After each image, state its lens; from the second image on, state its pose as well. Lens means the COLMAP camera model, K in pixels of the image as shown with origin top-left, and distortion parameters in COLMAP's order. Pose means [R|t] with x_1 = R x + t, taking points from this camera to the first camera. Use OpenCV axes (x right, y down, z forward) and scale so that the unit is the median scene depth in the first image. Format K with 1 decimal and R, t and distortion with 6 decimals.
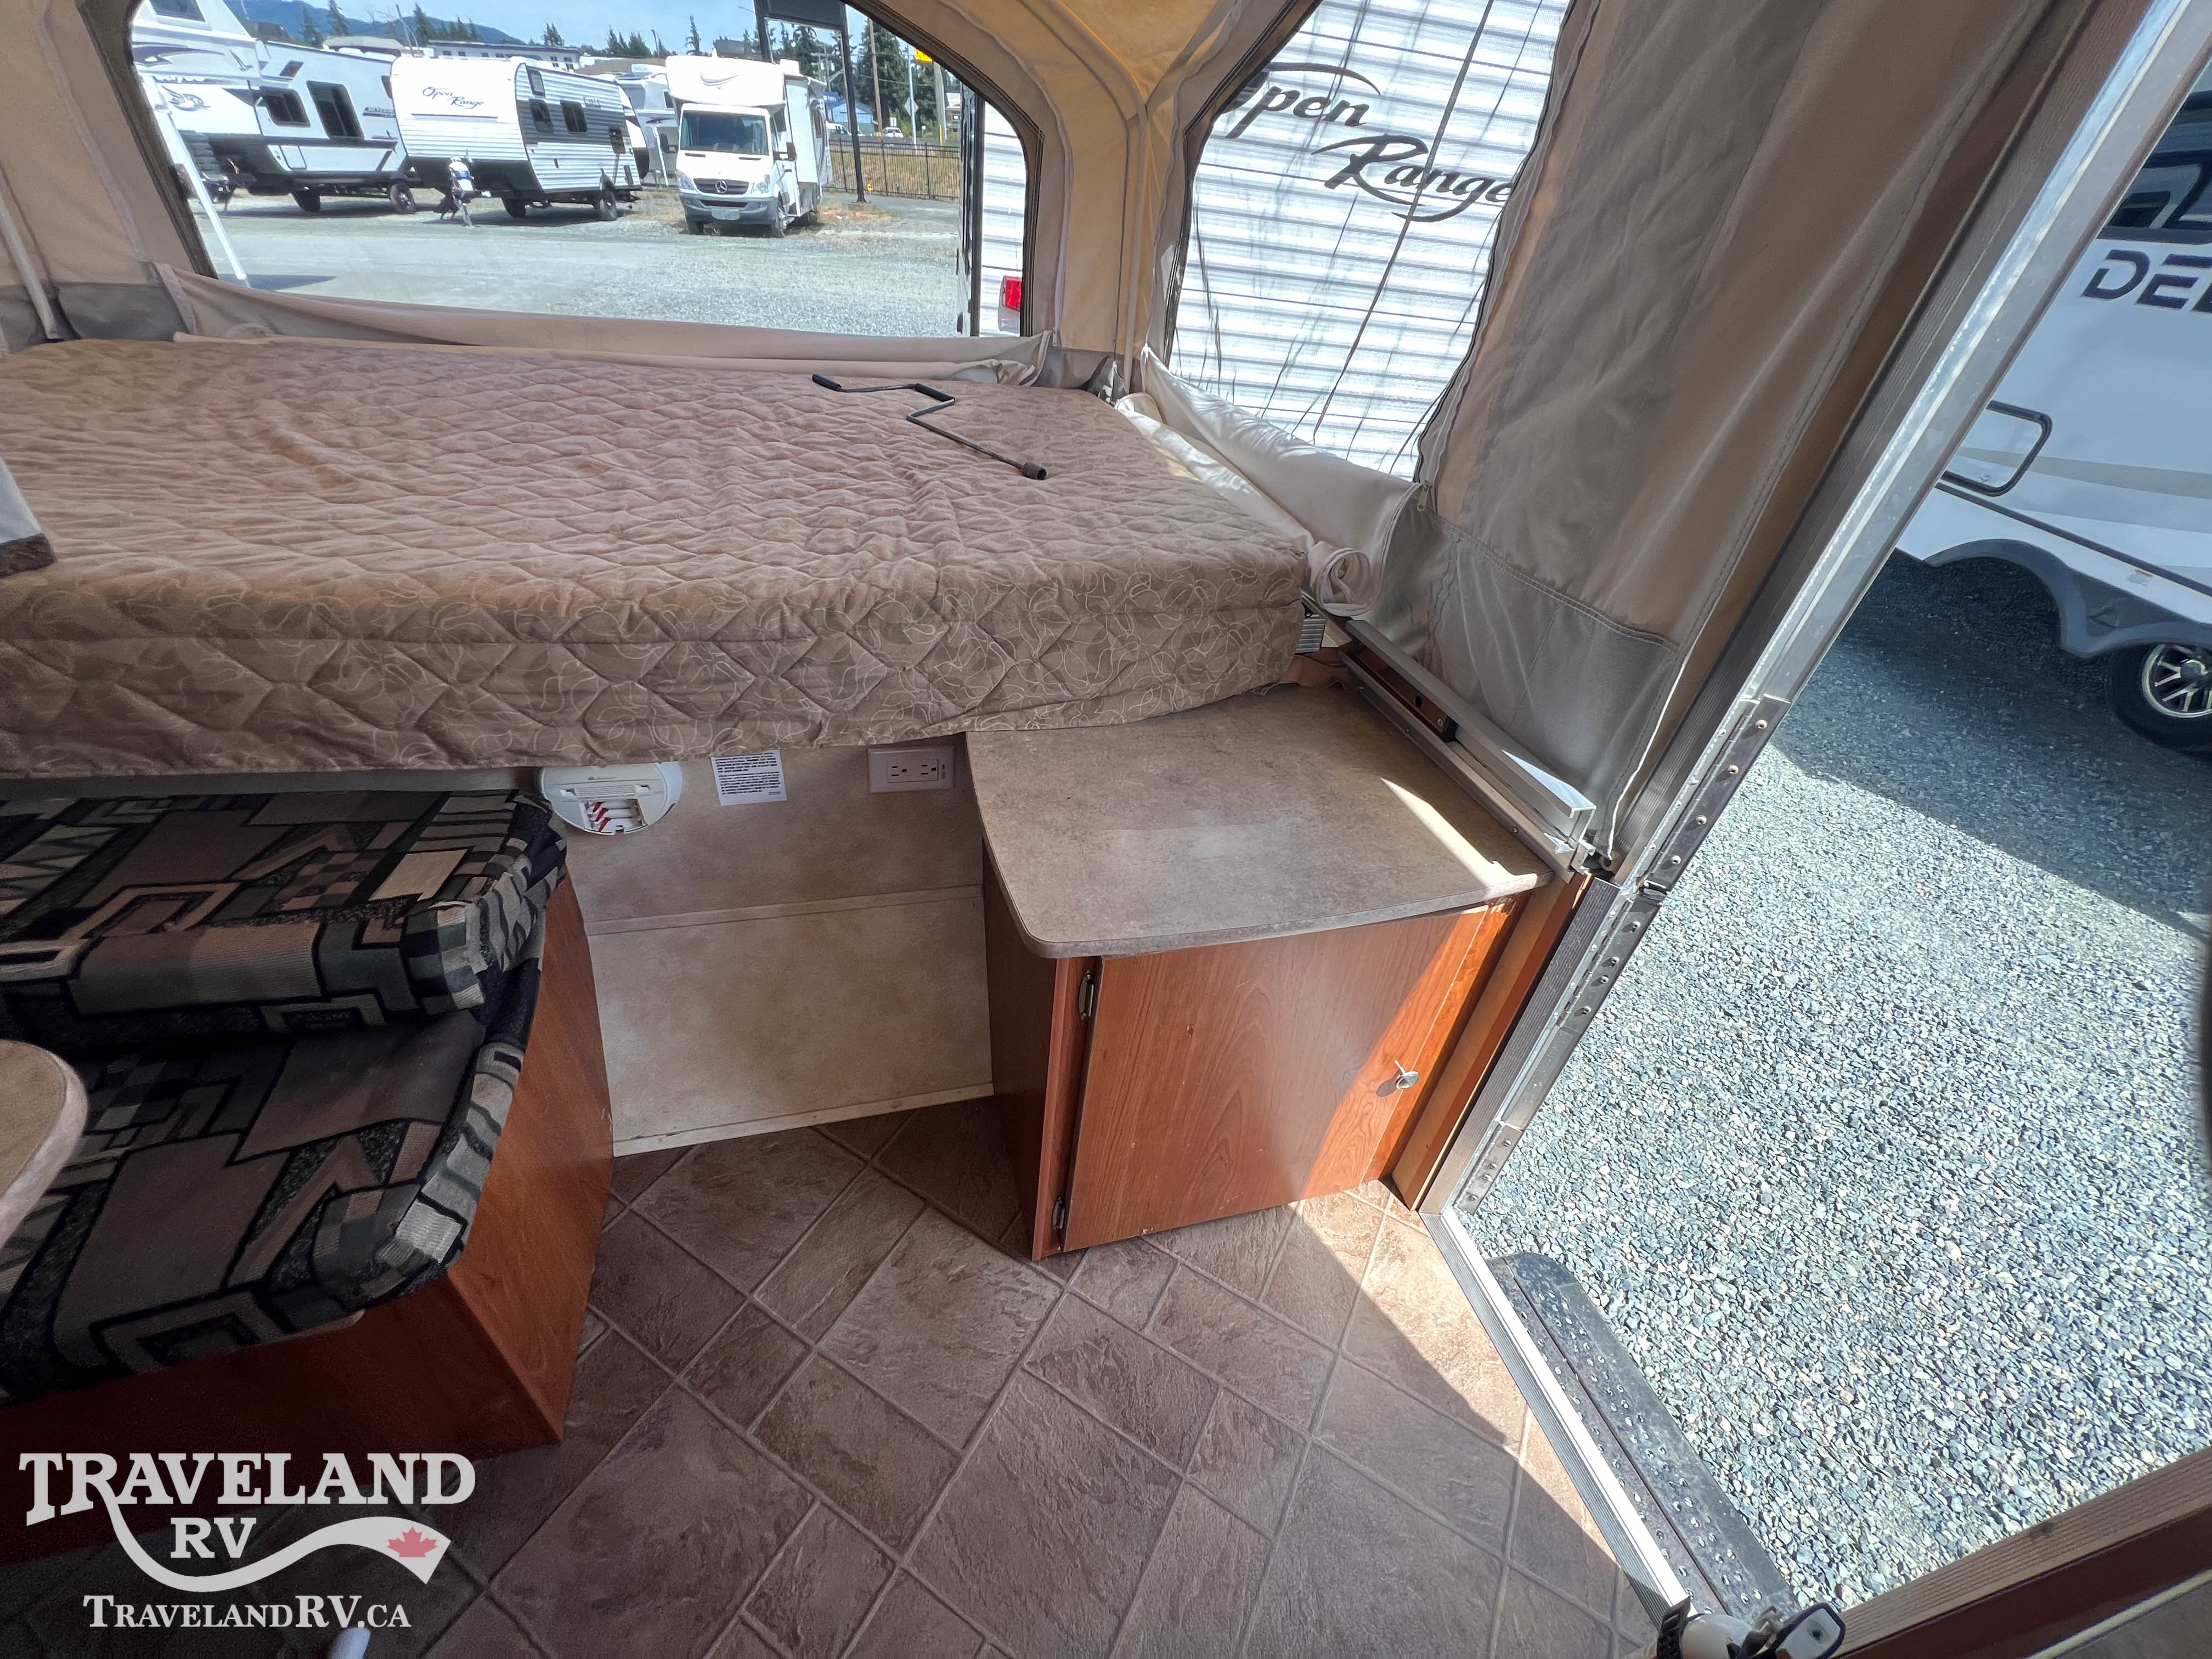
lens RADIAL K [[887.0, 0, 1105.4], [0, 887.0, 836.7], [0, 0, 1]] dist [-0.002174, 0.000667]
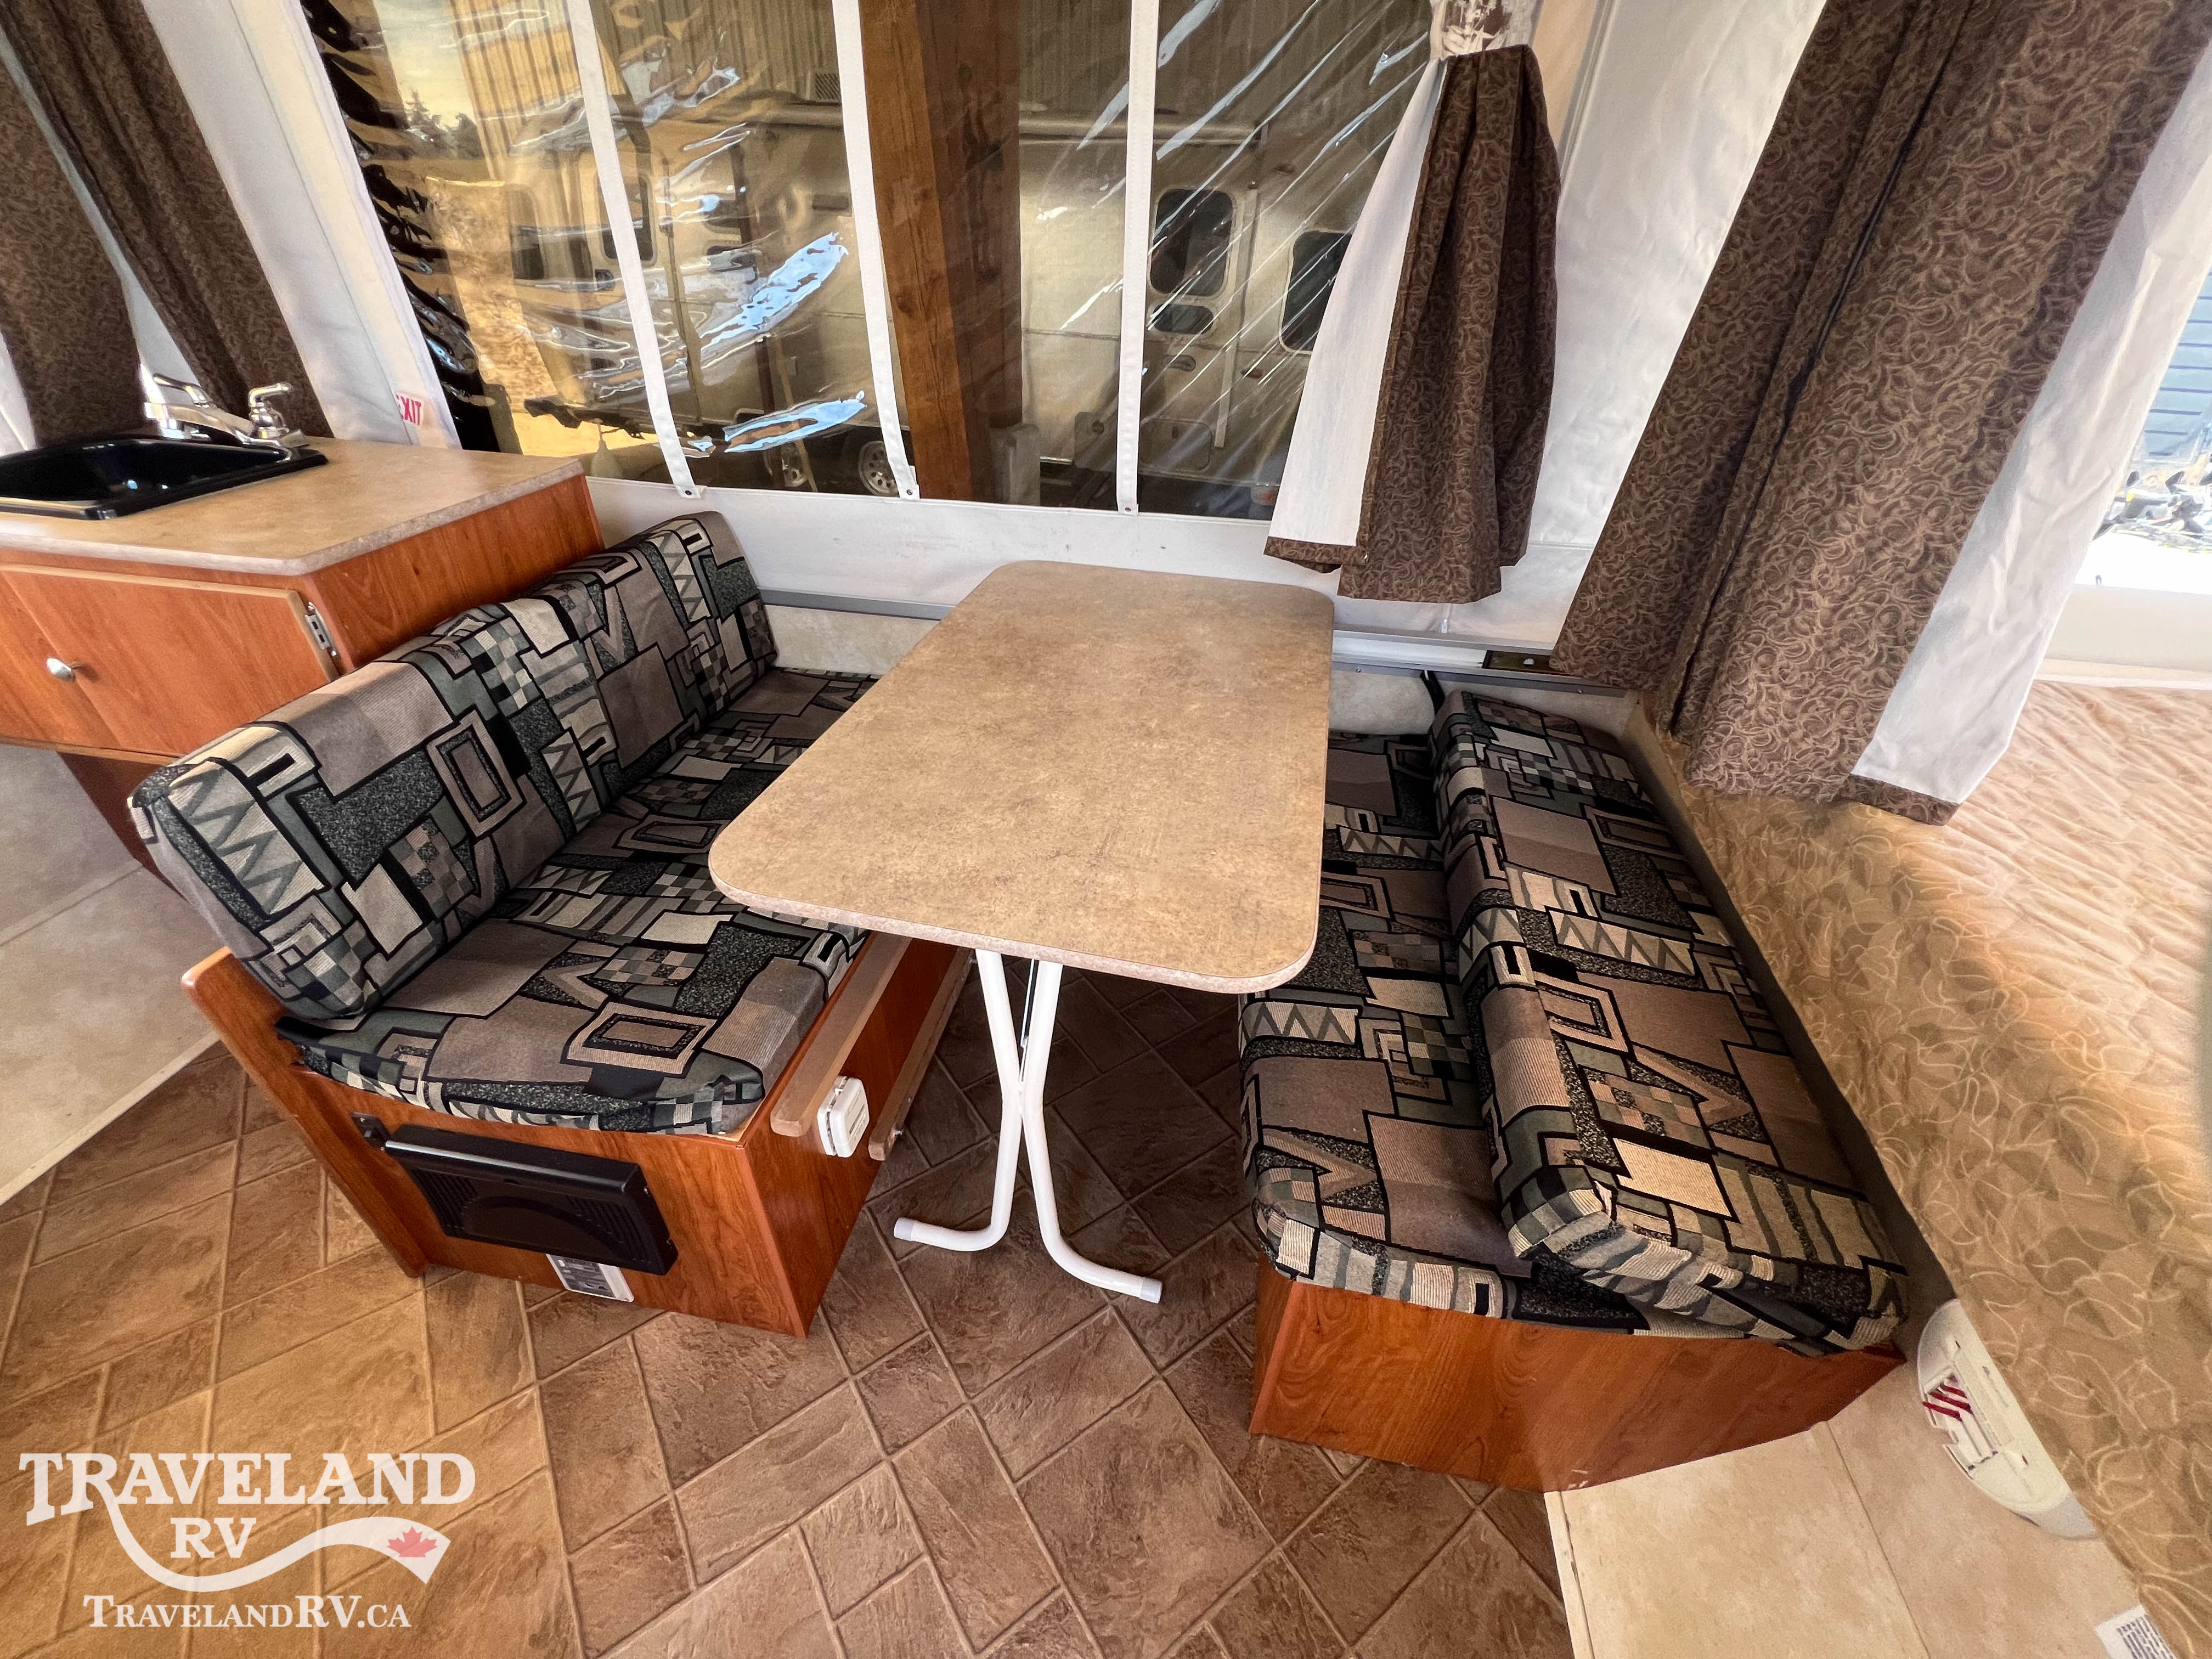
lens RADIAL K [[887.0, 0, 1102.3], [0, 887.0, 832.7], [0, 0, 1]] dist [-0.002174, 0.000667]
pose [[-0.423646, 0.428002, -0.798335, 0.033713], [-0.596194, 0.531775, 0.601472, -0.212854], [0.681965, 0.730774, 0.029888, 0.190631]]
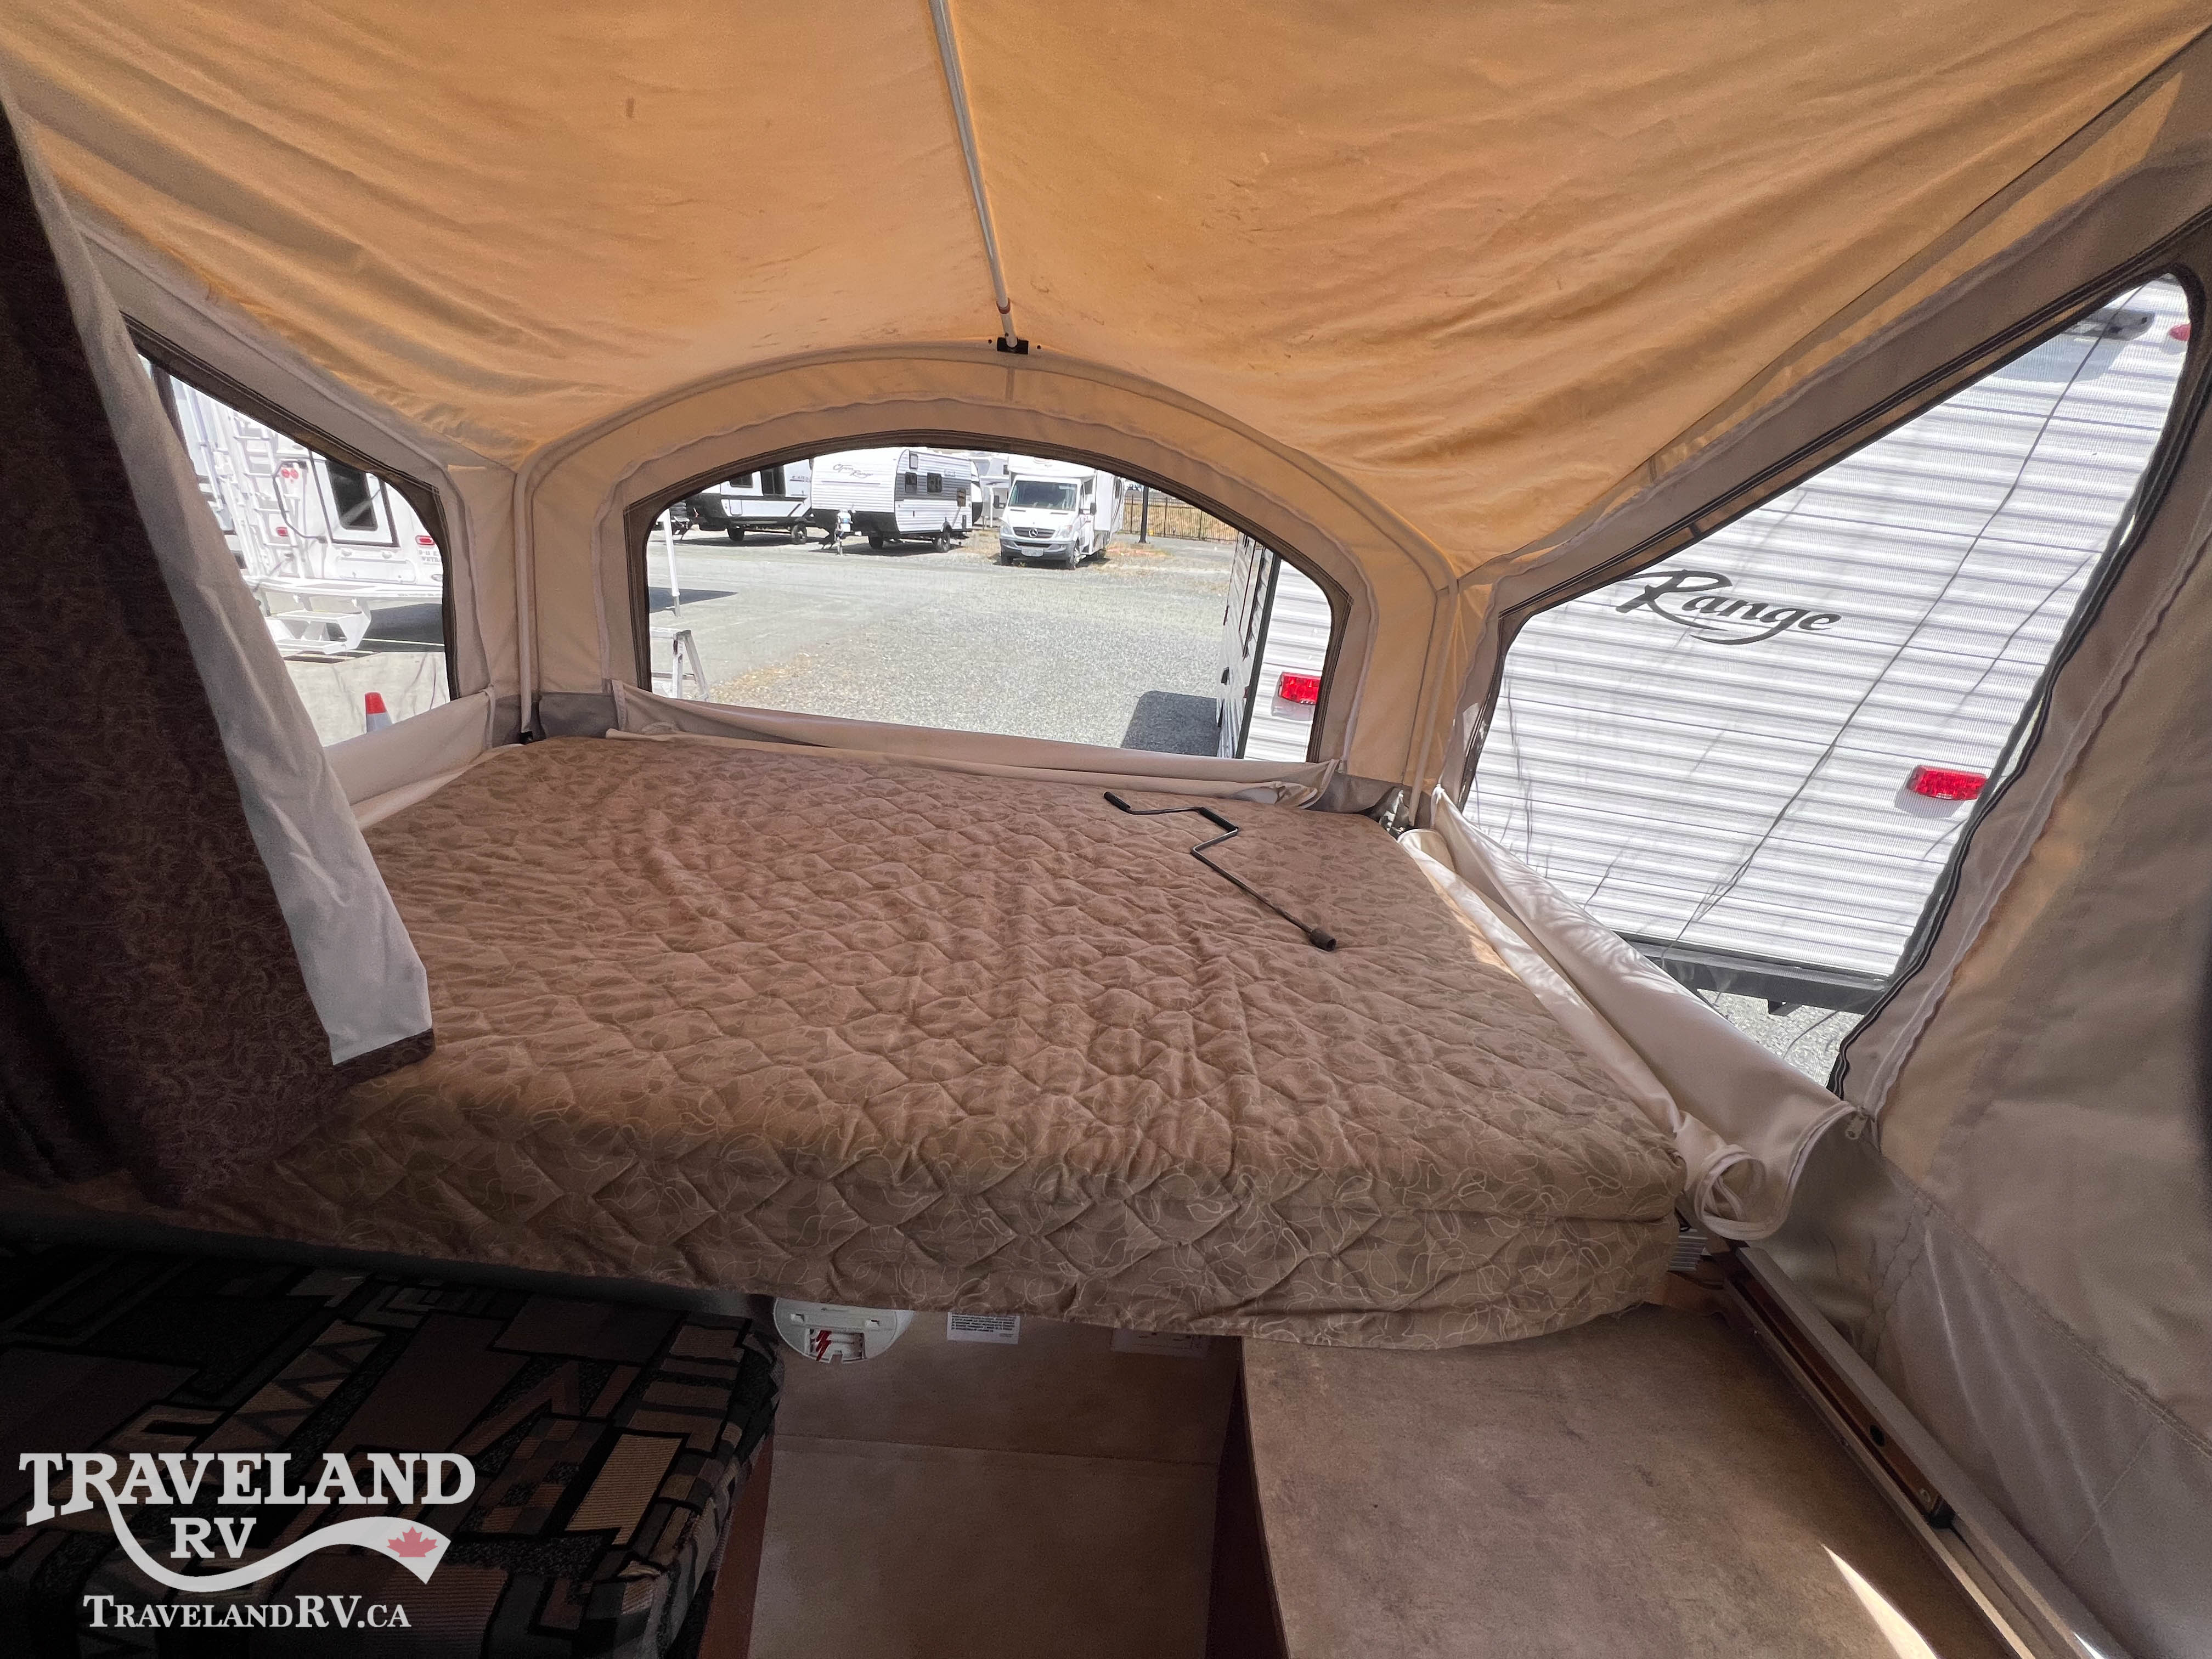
lens RADIAL K [[887.0, 0, 1101.6], [0, 887.0, 829.2], [0, 0, 1]] dist [-0.002174, 0.000667]
pose [[0.966186, 0.101405, -0.237067, -0.106582], [-0.166755, 0.947005, -0.274544, -0.250542], [0.196664, 0.304793, 0.931893, 0.045241]]
